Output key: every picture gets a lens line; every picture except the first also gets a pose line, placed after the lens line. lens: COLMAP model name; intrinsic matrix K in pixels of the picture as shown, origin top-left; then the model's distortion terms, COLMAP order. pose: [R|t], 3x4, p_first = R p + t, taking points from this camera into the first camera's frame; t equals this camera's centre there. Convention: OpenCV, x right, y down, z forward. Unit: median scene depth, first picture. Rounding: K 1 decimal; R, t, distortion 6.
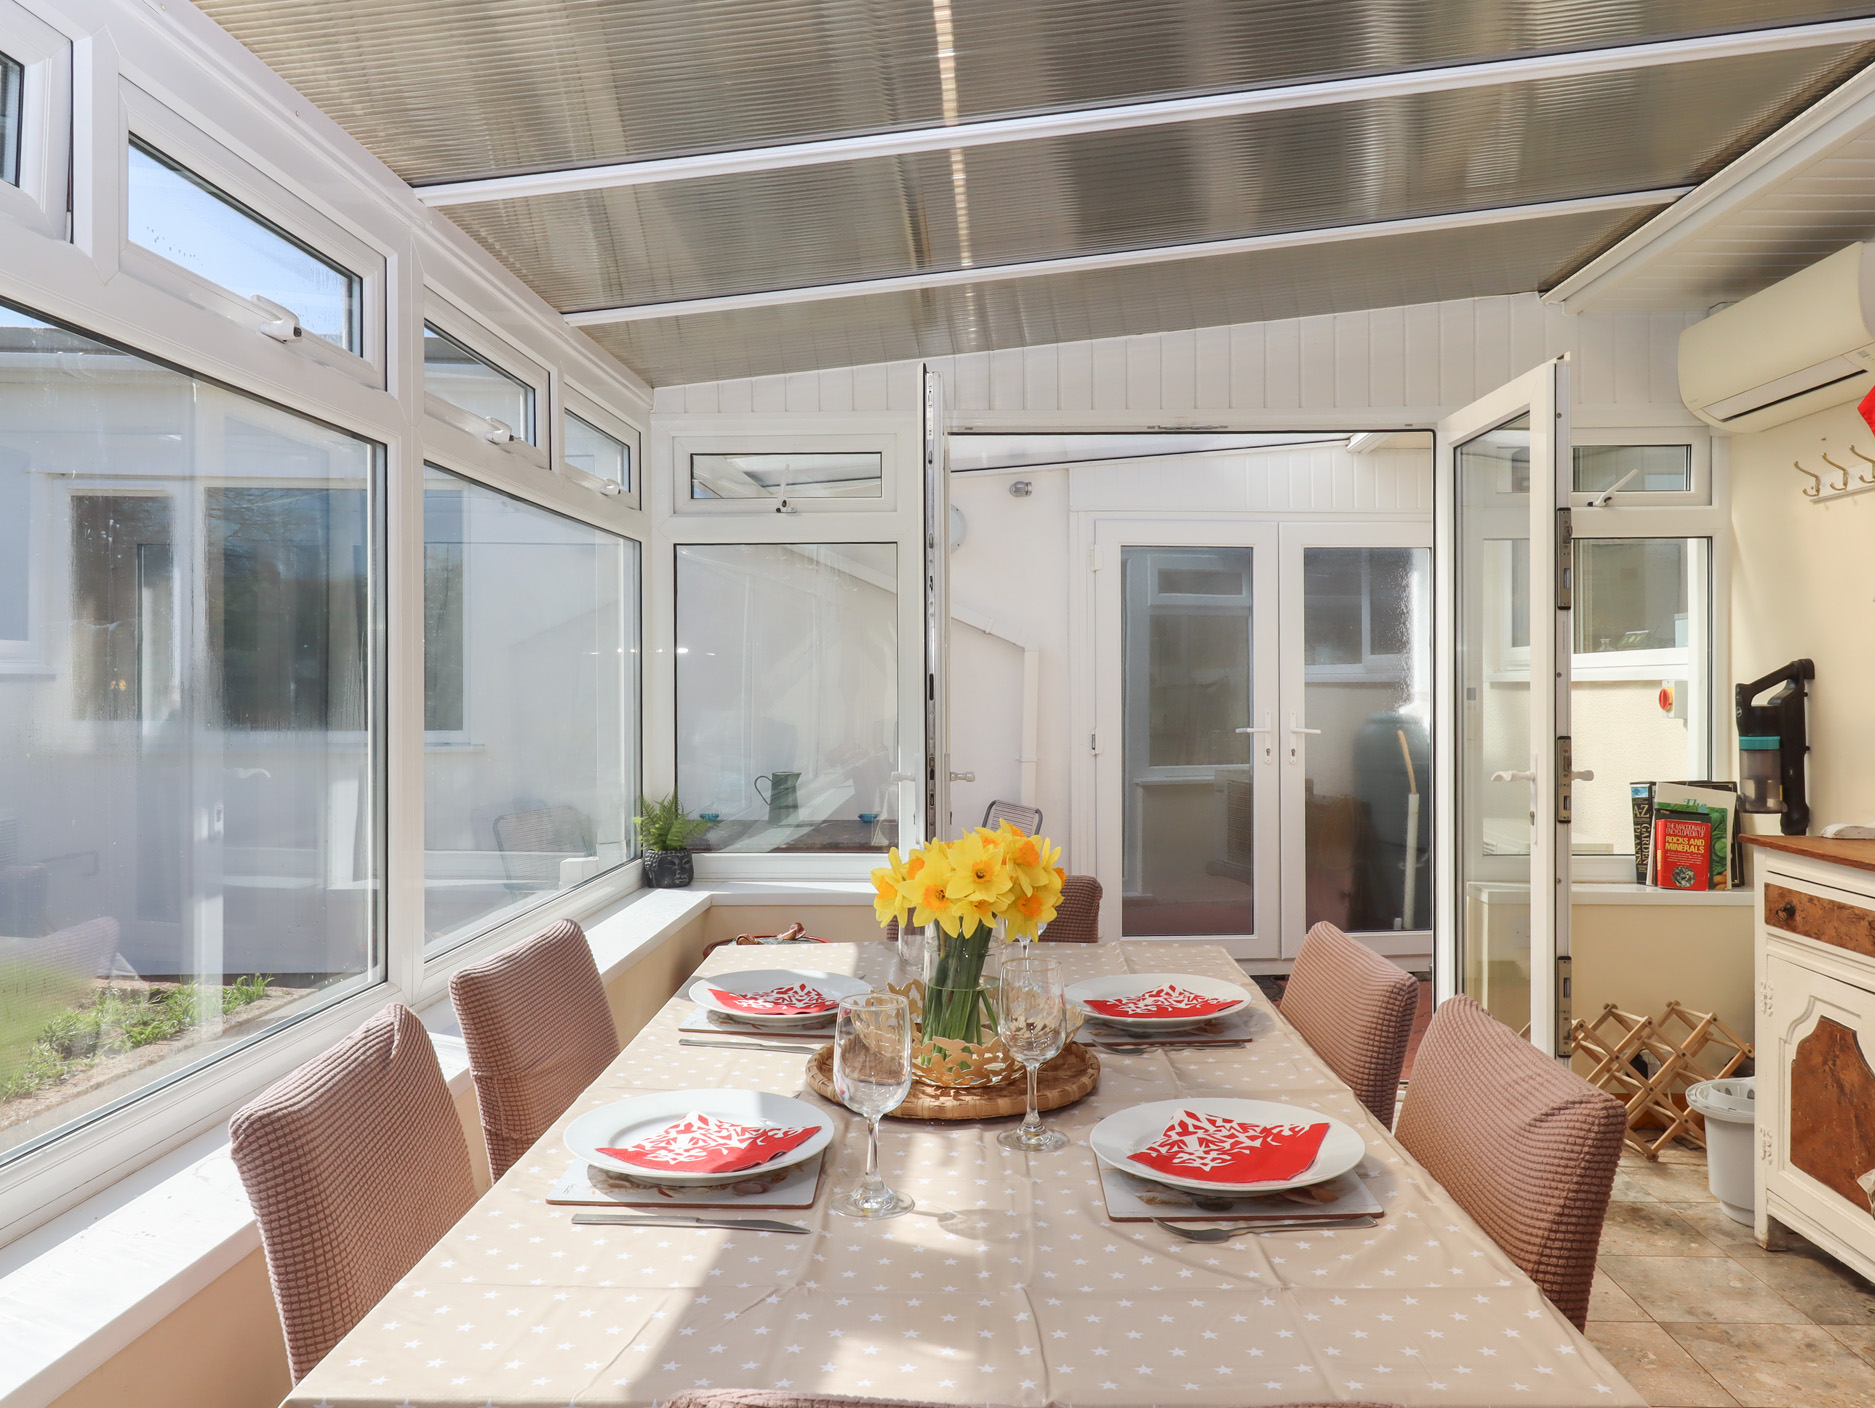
lens RADIAL K [[1310.6, 0, 937.5], [0, 1310.6, 704.0], [0, 0, 1]] dist [0.002279, -0.007038]
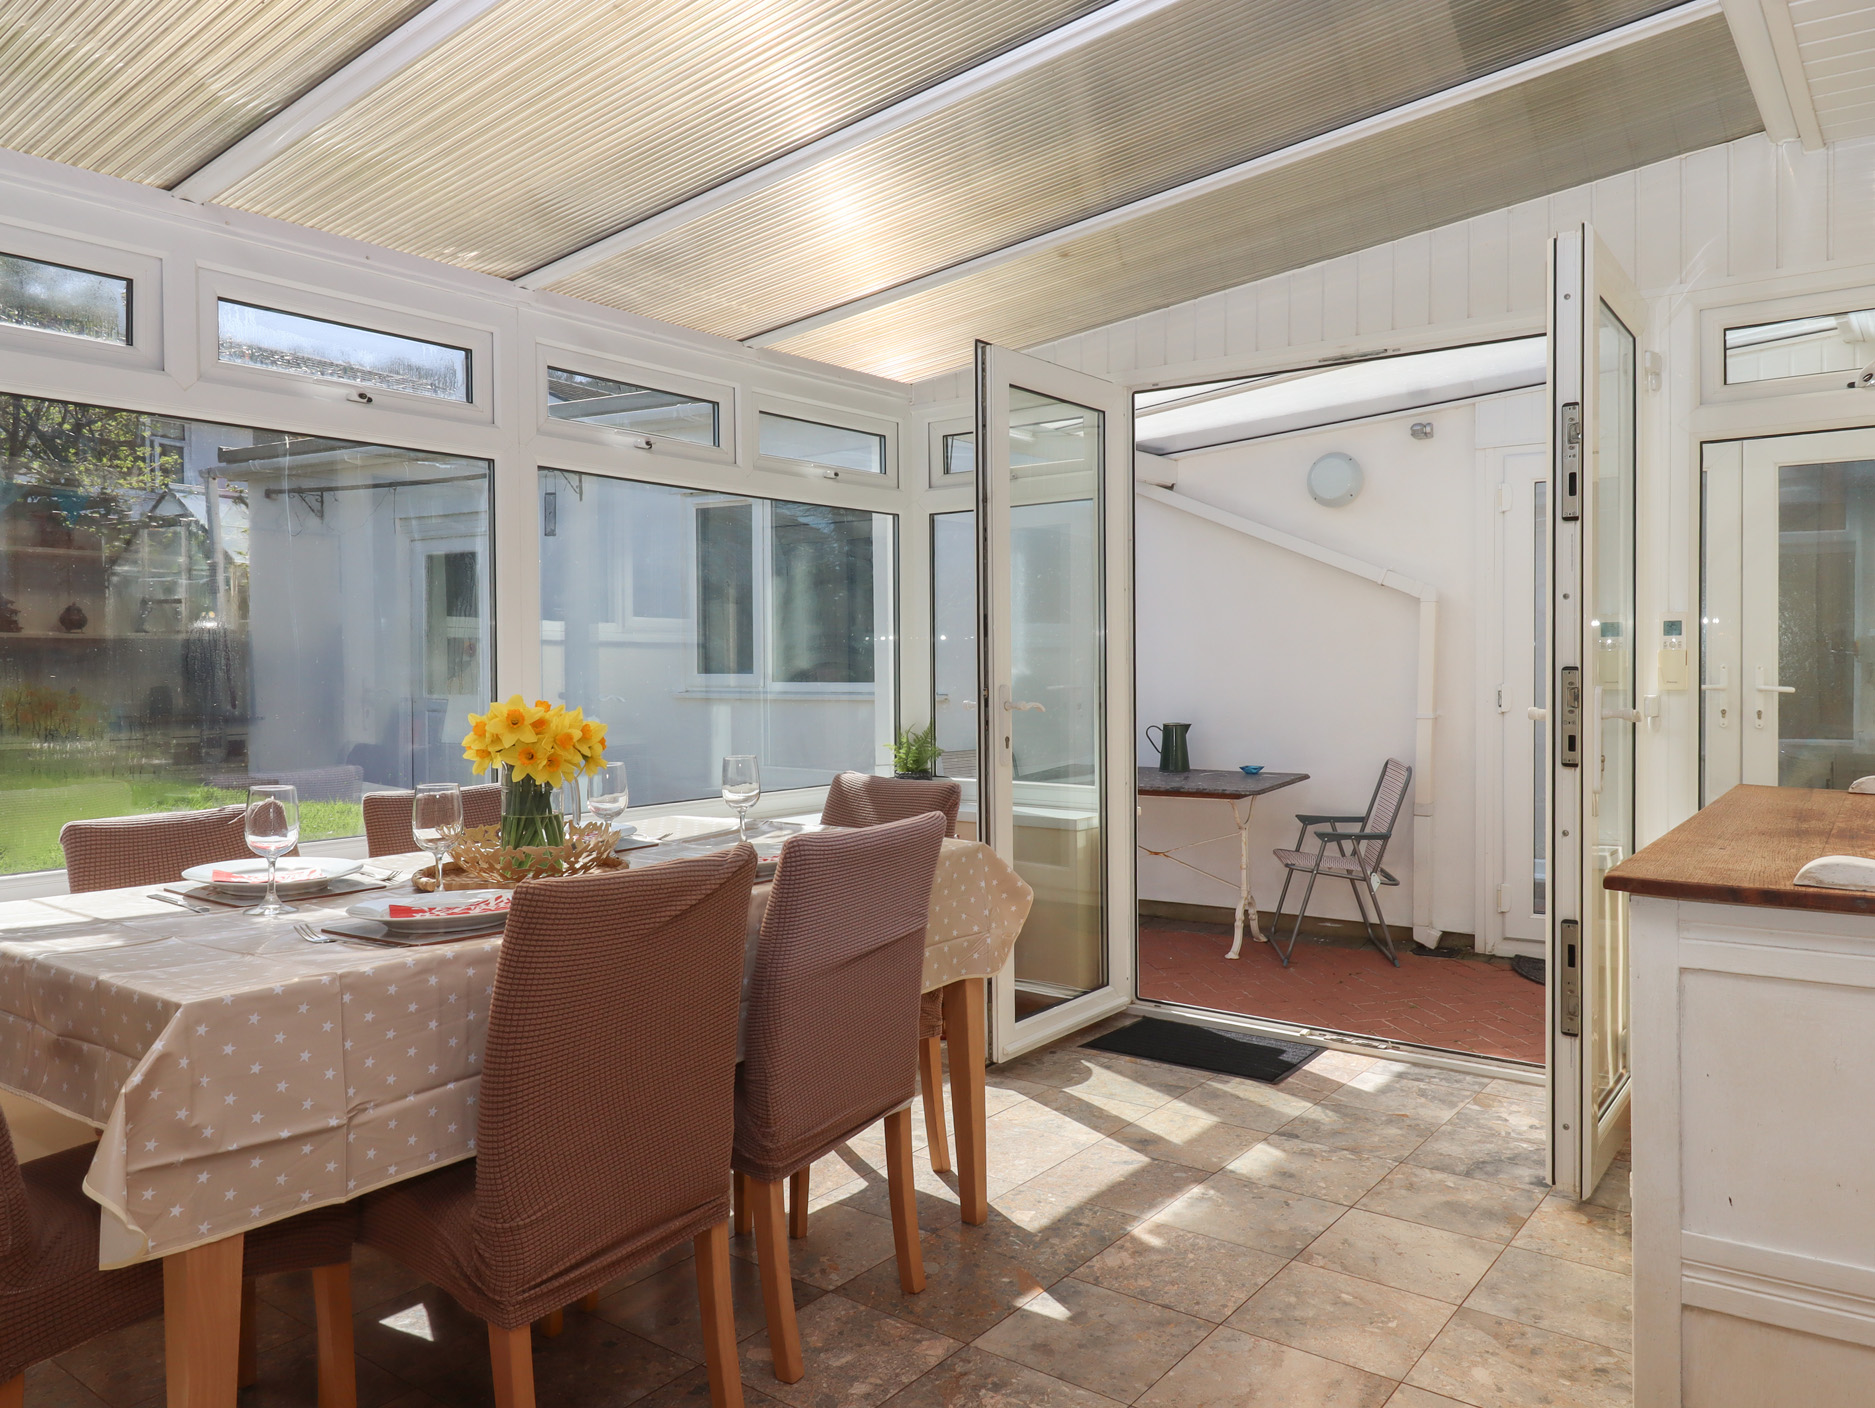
lens RADIAL K [[1310.6, 0, 937.5], [0, 1310.6, 704.0], [0, 0, 1]] dist [0.002279, -0.007038]
pose [[0.818769, 0.012951, -0.573977, 0.325978], [-0.003925, 0.999848, 0.016963, 0.018540], [0.574110, -0.011636, 0.818696, 0.023202]]
